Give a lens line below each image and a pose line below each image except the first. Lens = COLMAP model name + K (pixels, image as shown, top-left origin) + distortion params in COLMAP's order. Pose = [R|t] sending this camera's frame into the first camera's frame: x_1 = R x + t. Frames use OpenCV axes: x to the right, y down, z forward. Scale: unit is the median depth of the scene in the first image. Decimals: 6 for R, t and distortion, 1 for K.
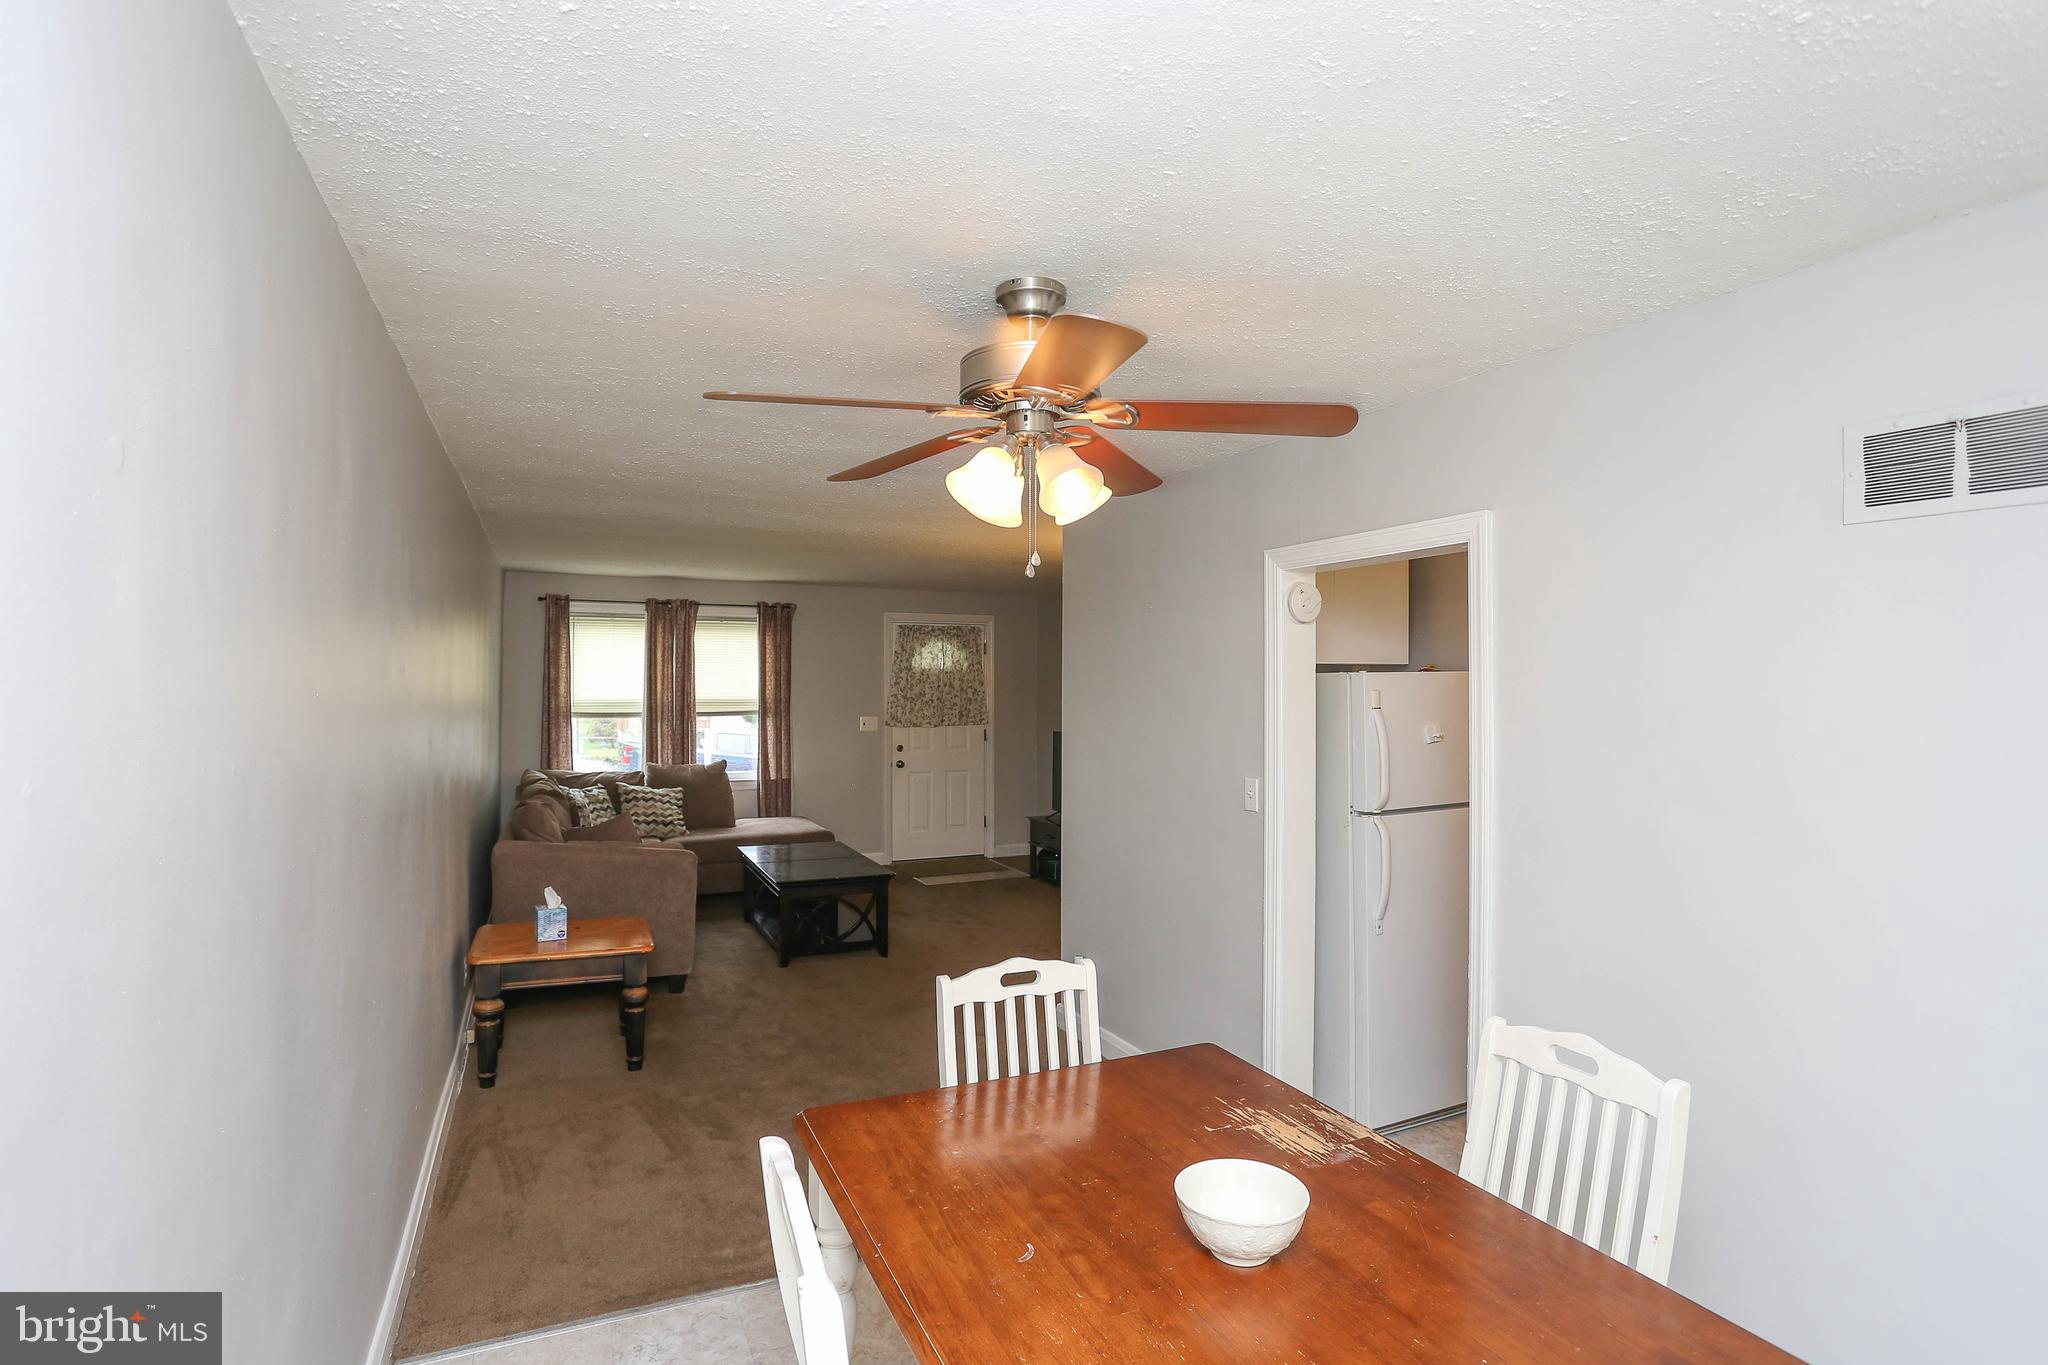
lens RADIAL K [[992.8, 0, 1024.7], [0, 992.8, 680.7], [0, 0, 1]] dist [-0.002533, -0.000046]
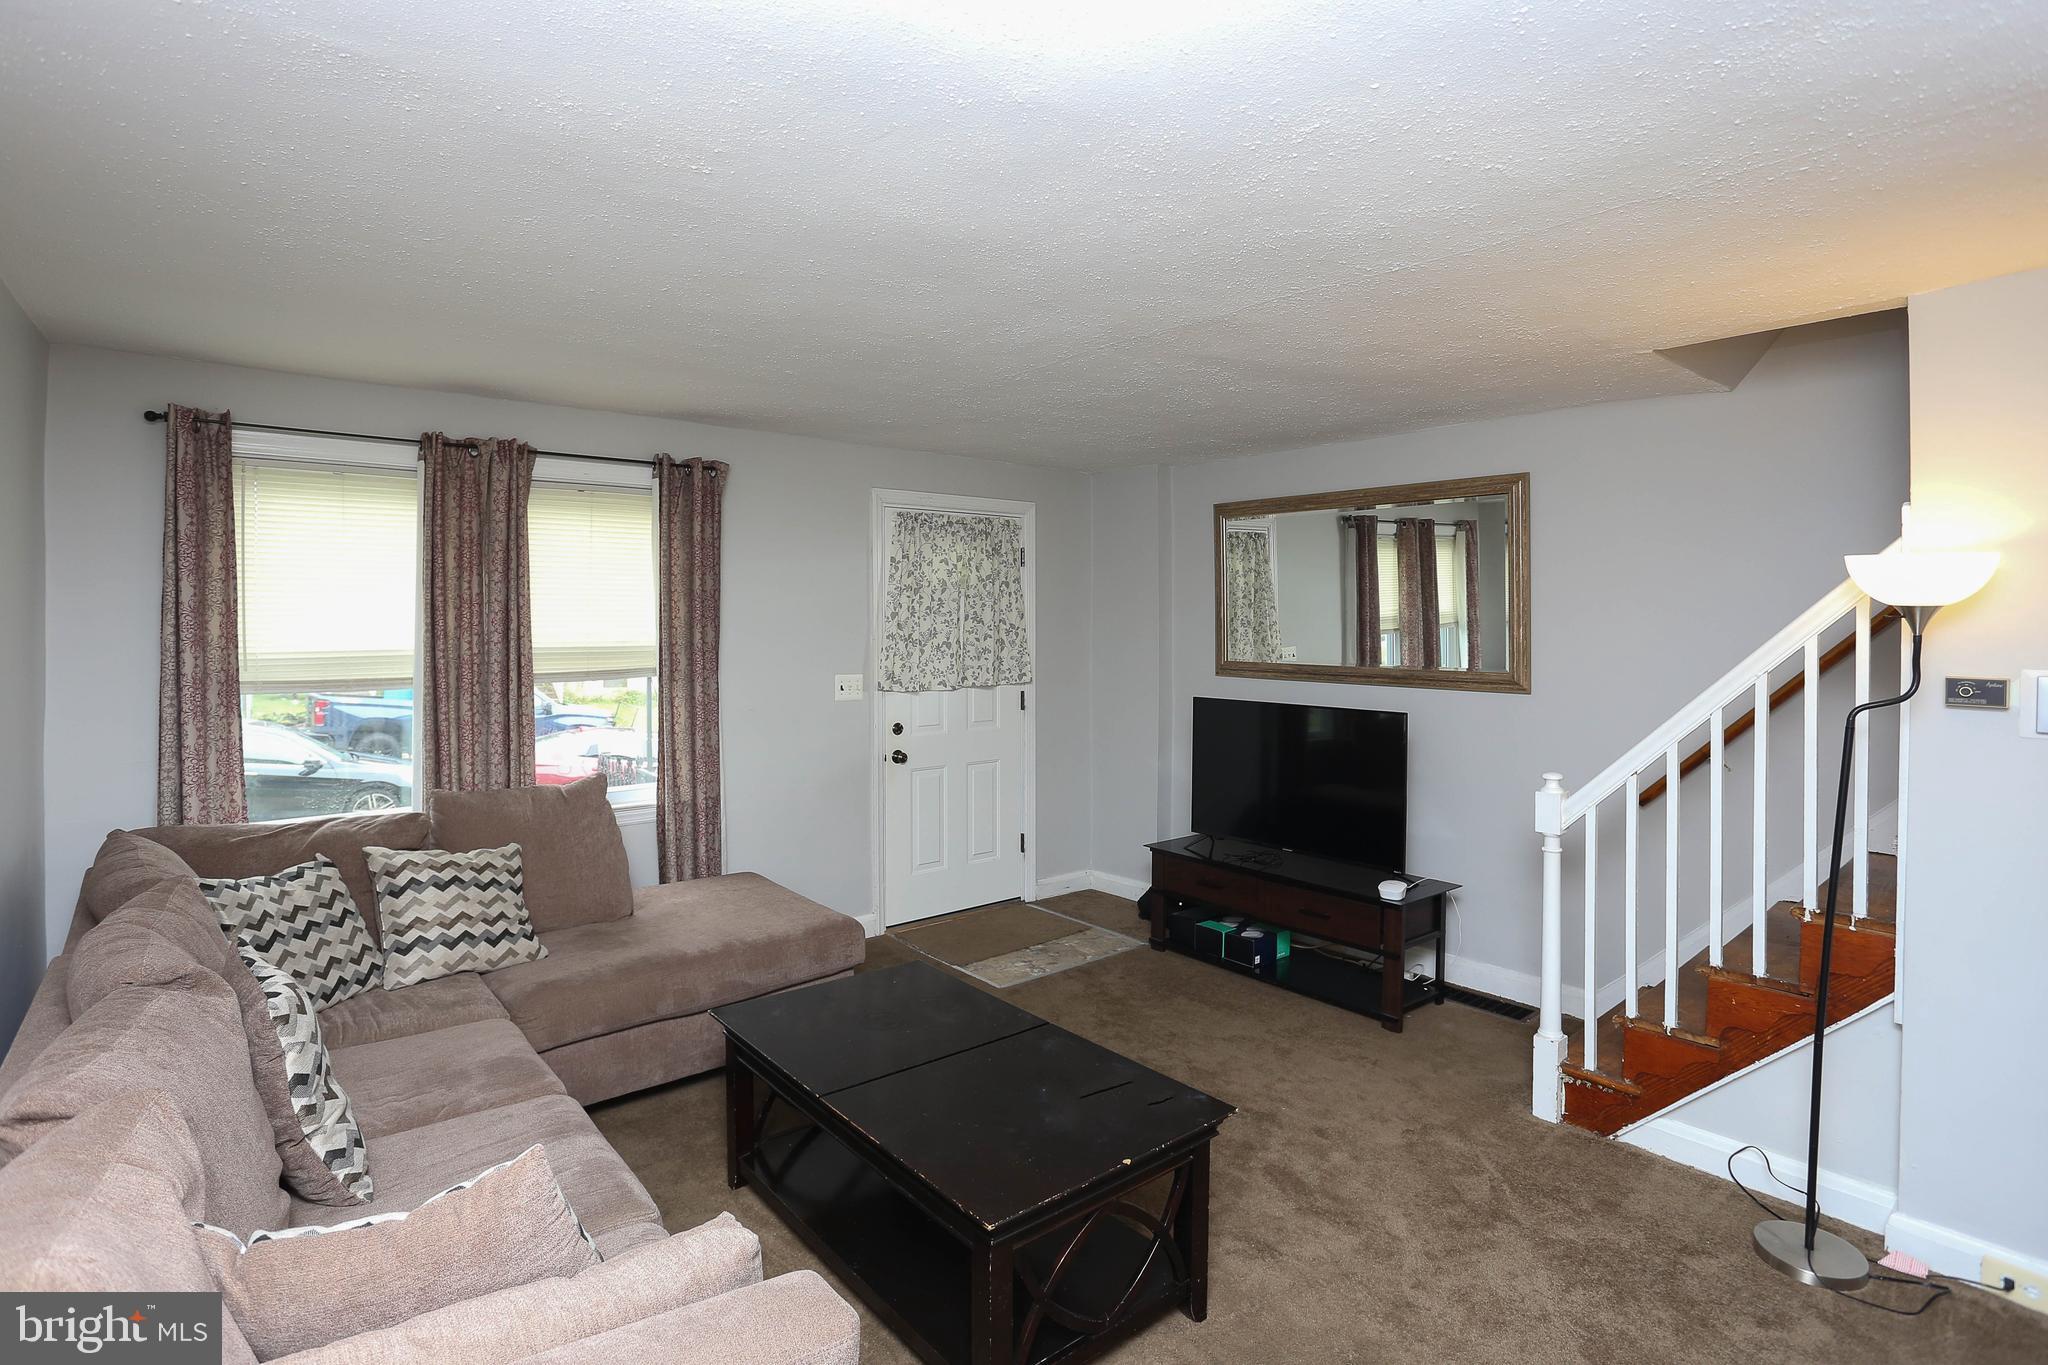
lens RADIAL K [[1010.9, 0, 1006.0], [0, 1010.9, 624.1], [0, 0, 1]] dist [0.001128, -0.000180]
pose [[0.975267, -0.011720, 0.220718, -0.209818], [0.011649, 0.999931, 0.001620, 0.008368], [-0.220722, 0.000991, 0.975336, 0.456684]]
